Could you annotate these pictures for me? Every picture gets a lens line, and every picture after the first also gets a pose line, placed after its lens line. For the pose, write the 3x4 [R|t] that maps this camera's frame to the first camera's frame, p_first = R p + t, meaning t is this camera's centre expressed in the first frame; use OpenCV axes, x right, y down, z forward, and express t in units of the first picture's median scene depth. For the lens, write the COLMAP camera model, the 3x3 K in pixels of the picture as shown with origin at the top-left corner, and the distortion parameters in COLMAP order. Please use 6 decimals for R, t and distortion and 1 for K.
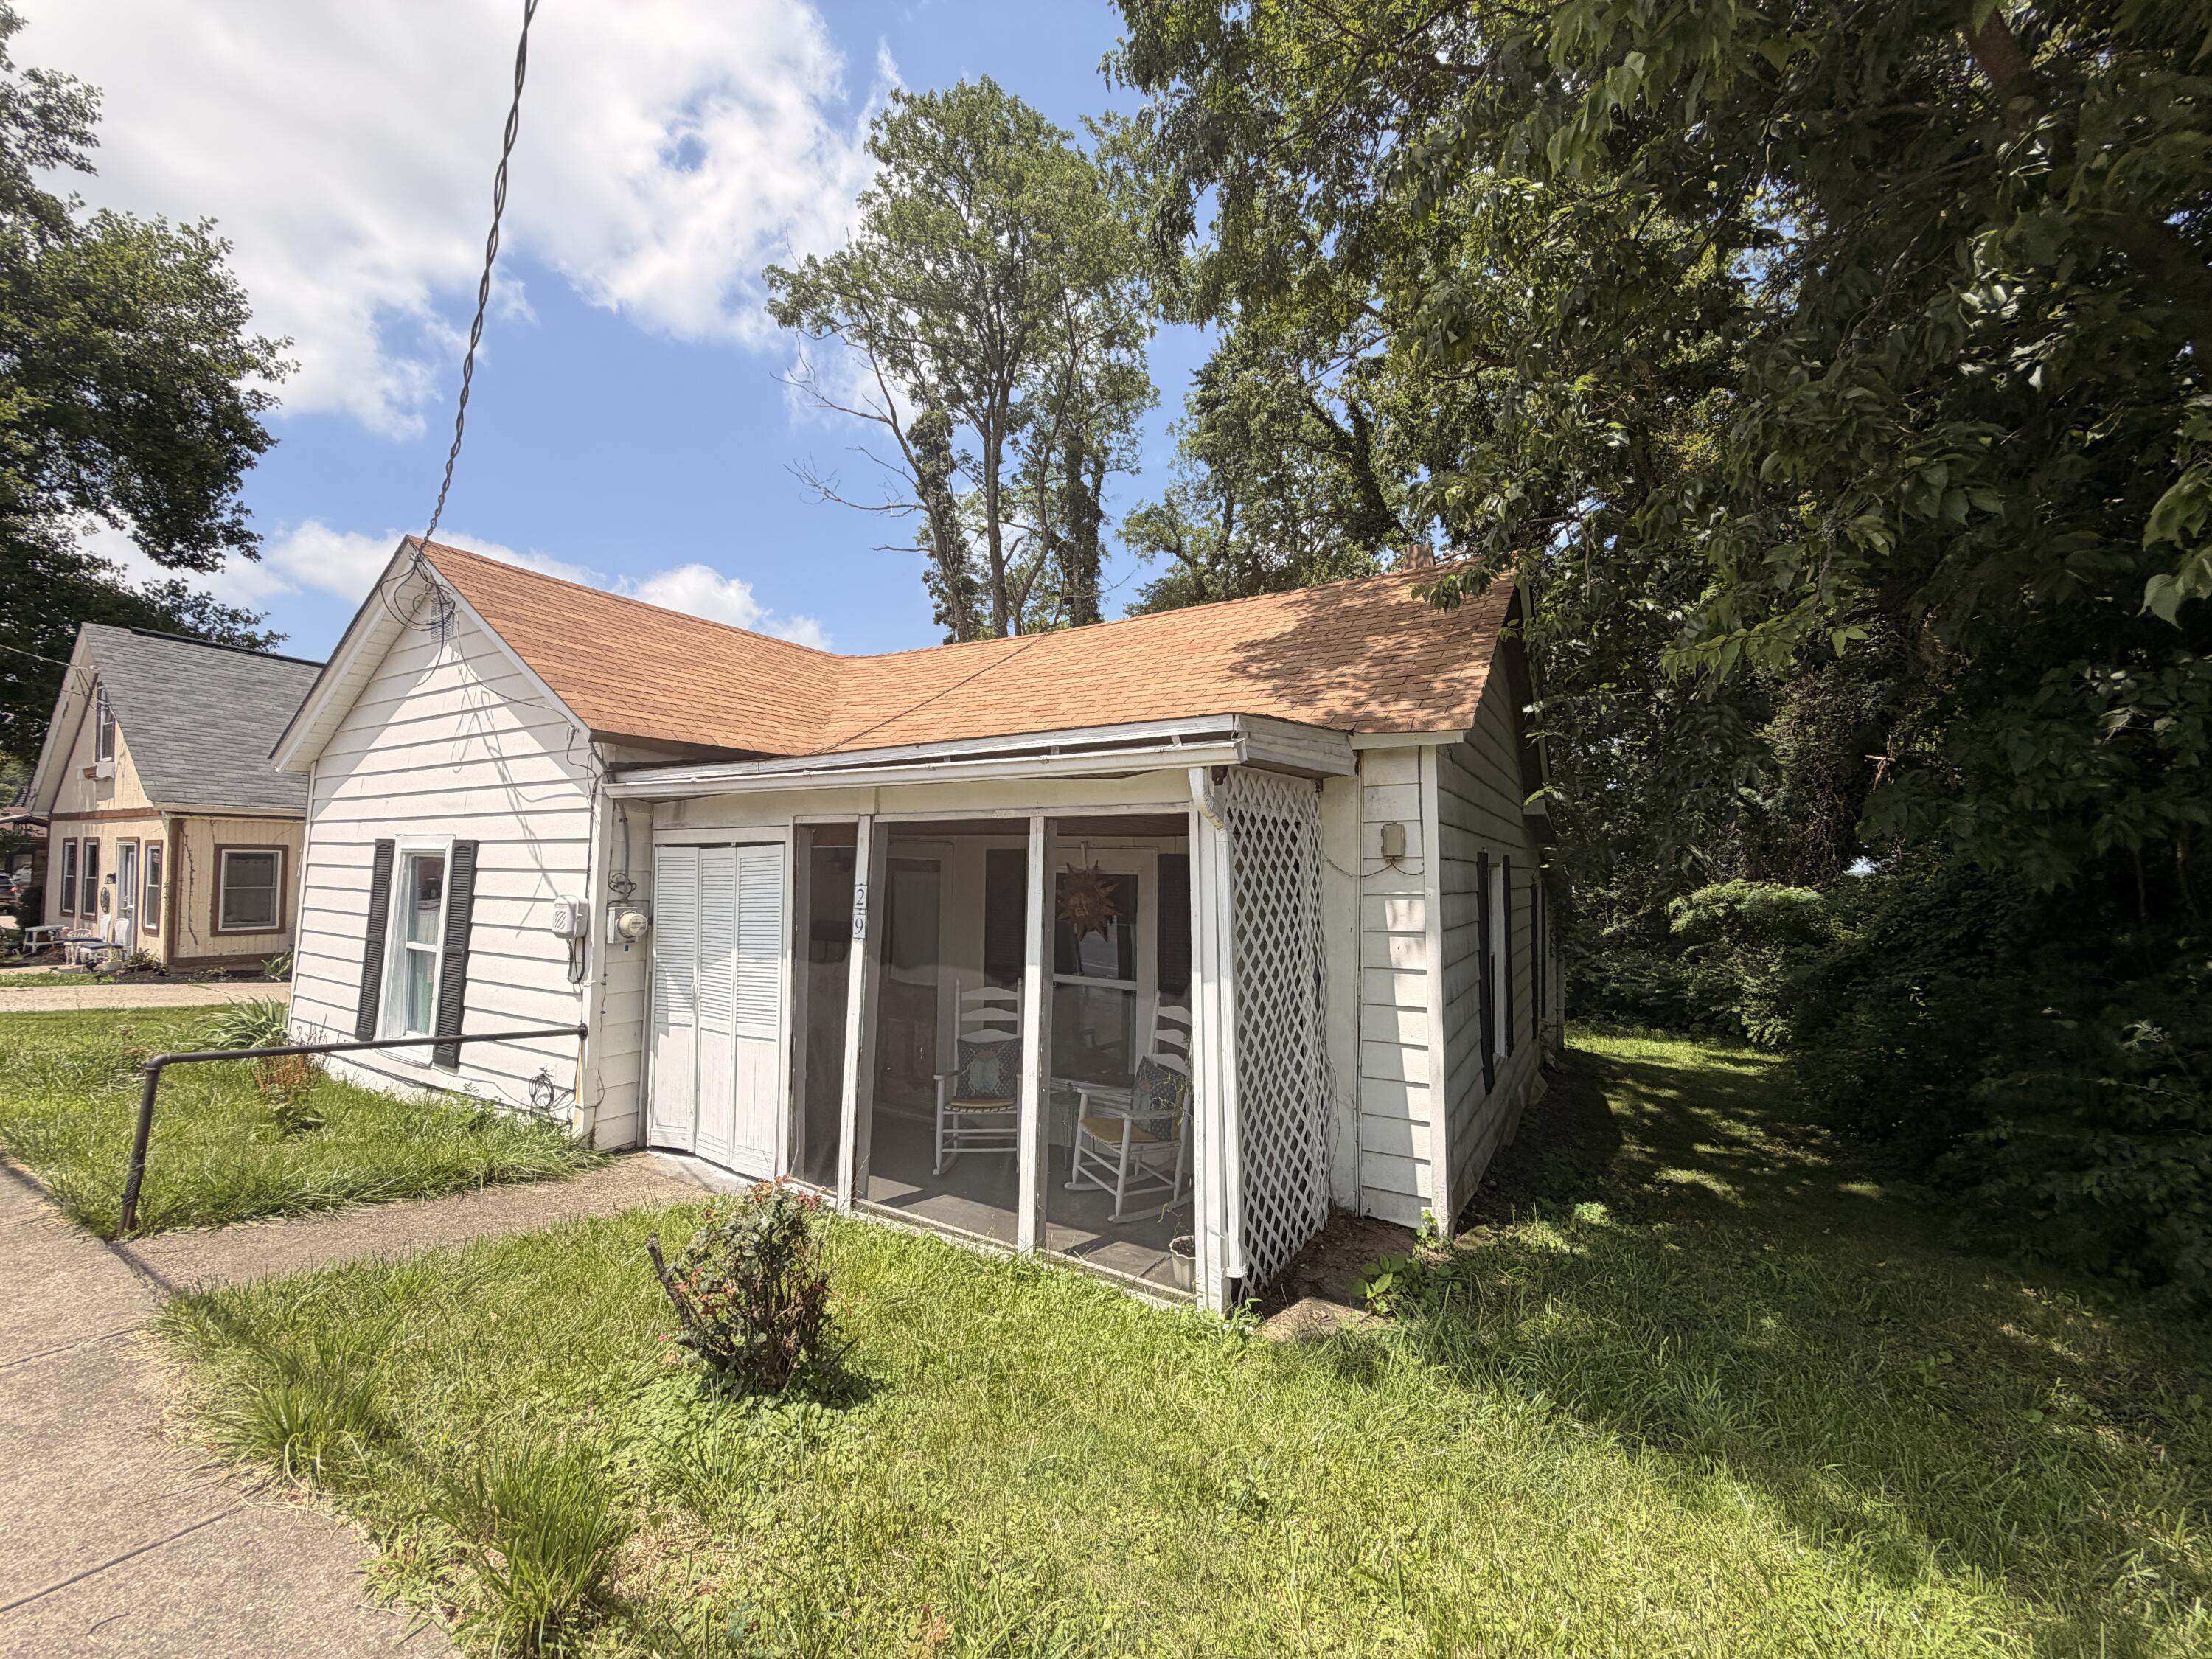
lens RADIAL K [[886.0, 0, 1101.9], [0, 886.0, 839.8], [0, 0, 1]] dist [0.000945, 0.000967]
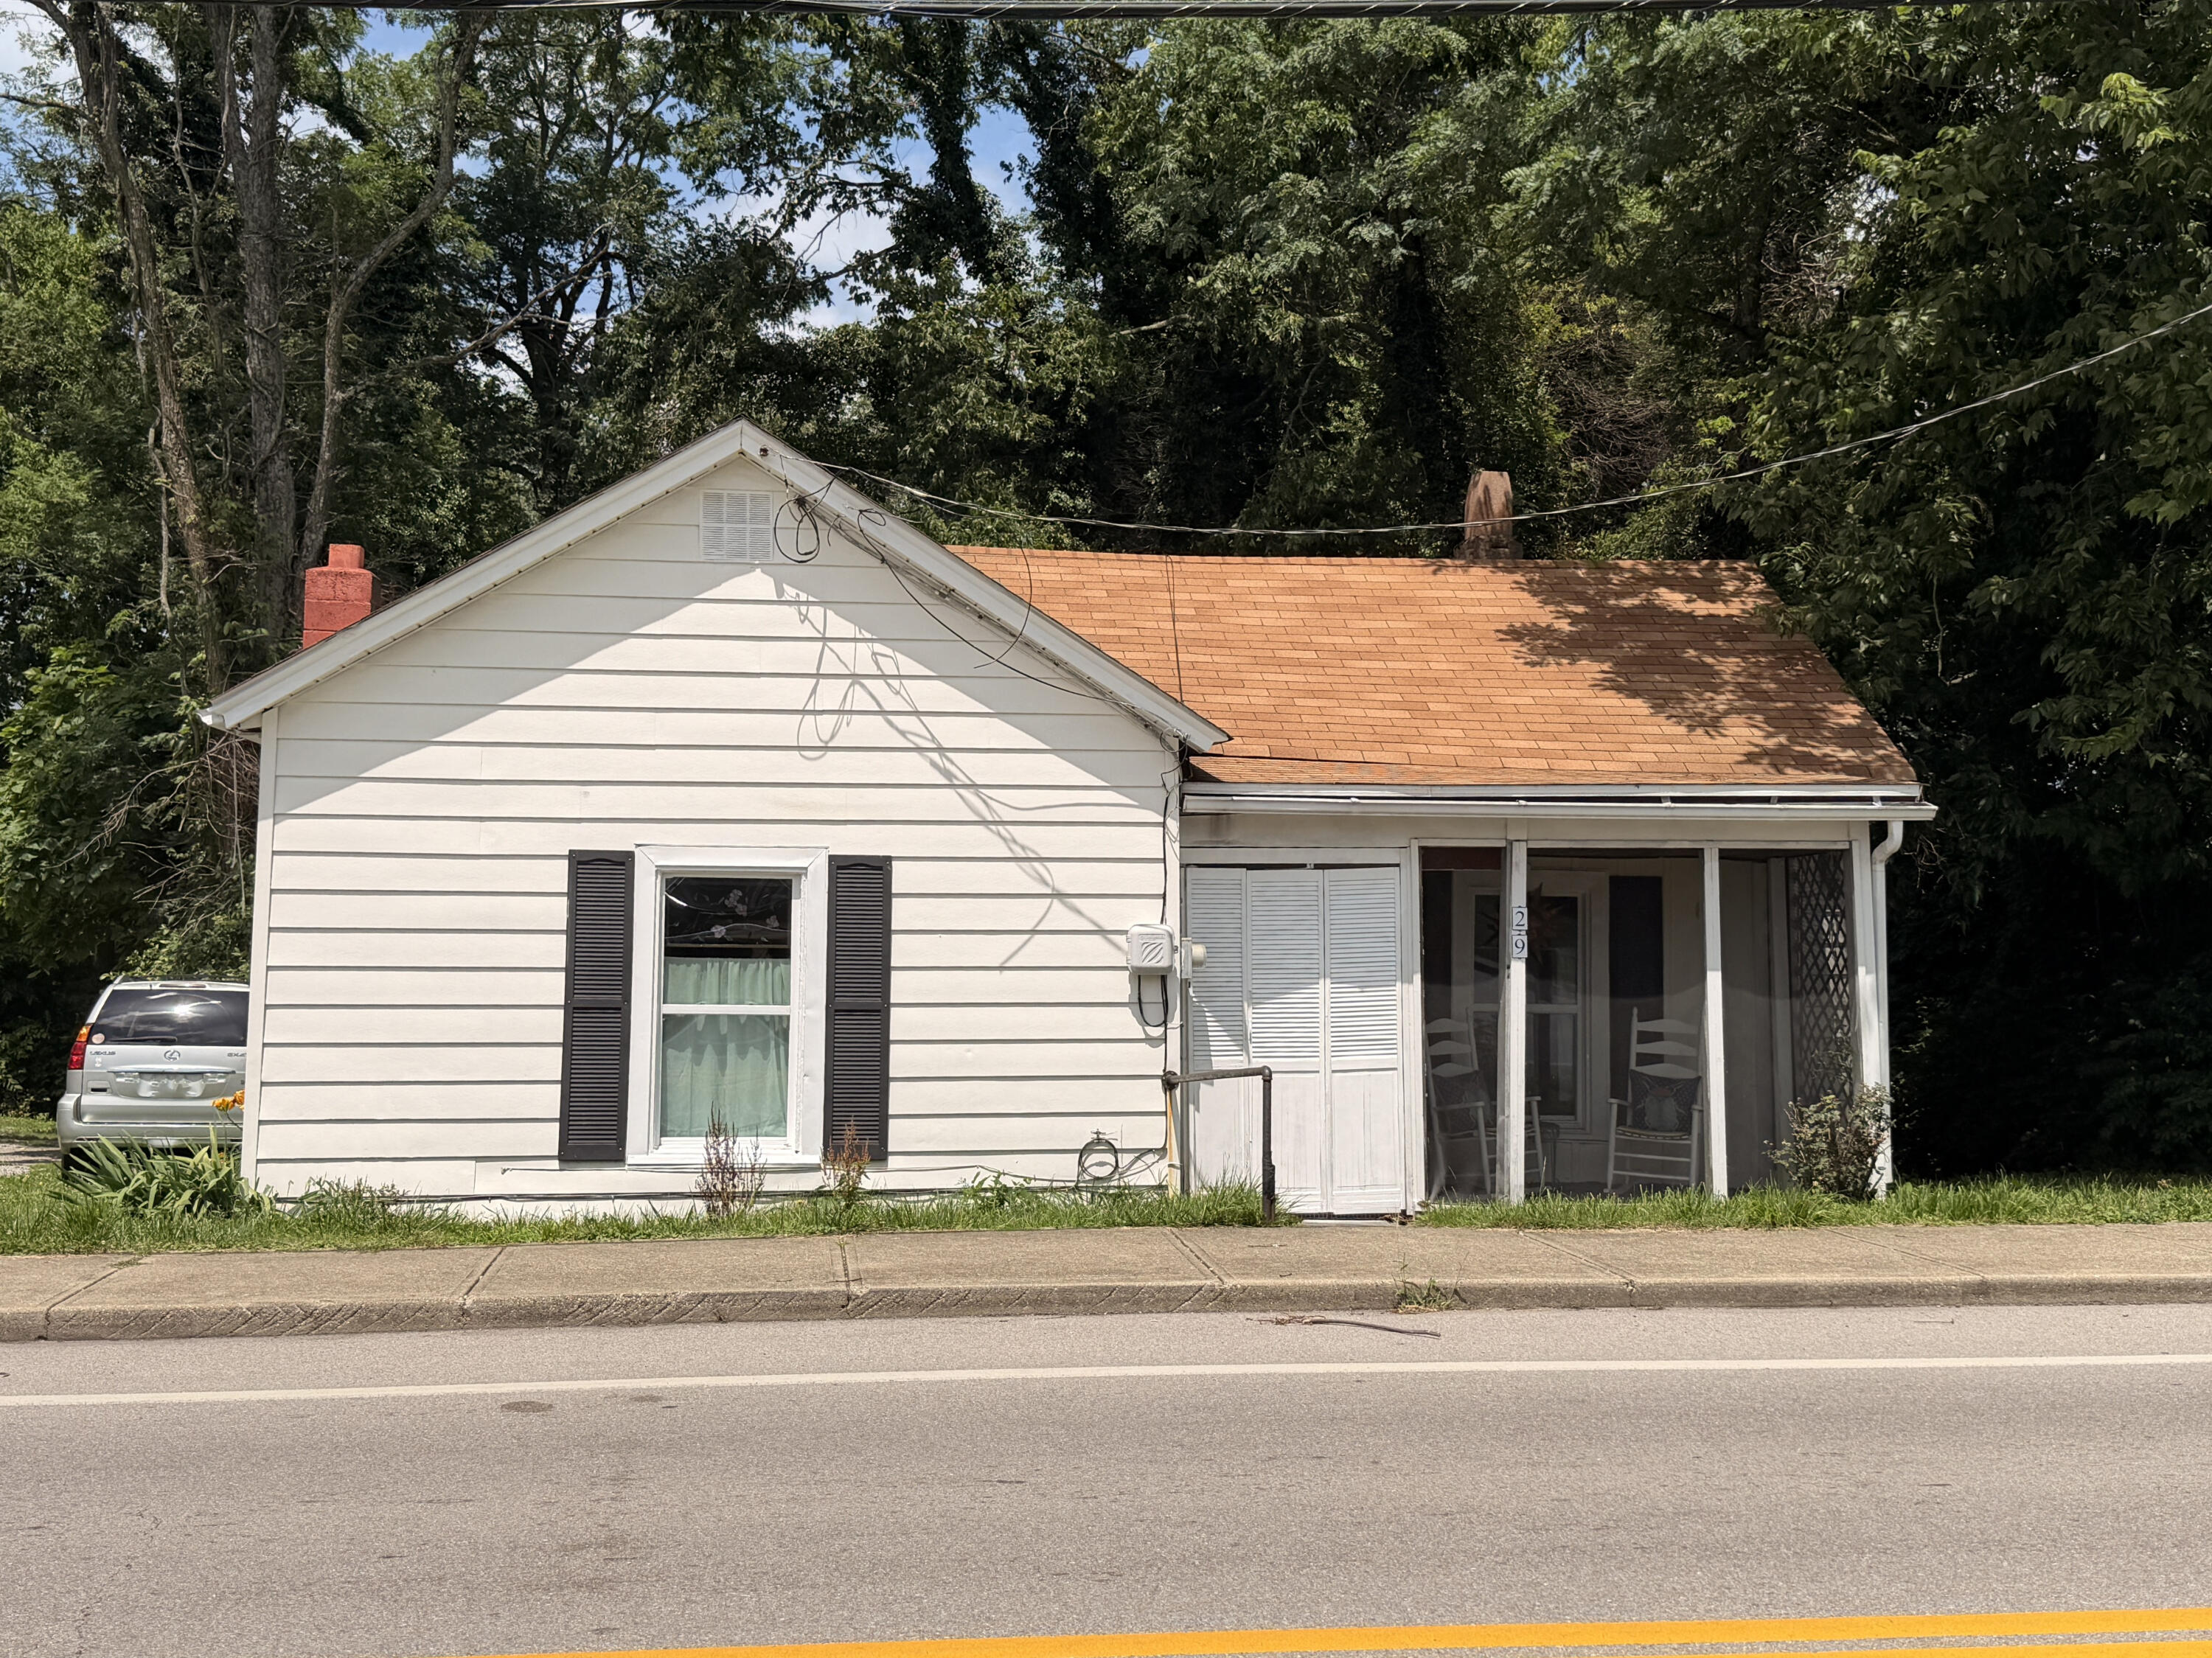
lens RADIAL K [[2448.6, 0, 1106.3], [0, 2448.6, 821.5], [0, 0, 1]] dist [0.115432, 0.000000]
pose [[0.769290, 0.013026, 0.638766, -2.224519], [-0.017200, 0.999852, 0.000325, -0.038573], [-0.638668, -0.011237, 0.769401, -0.824257]]
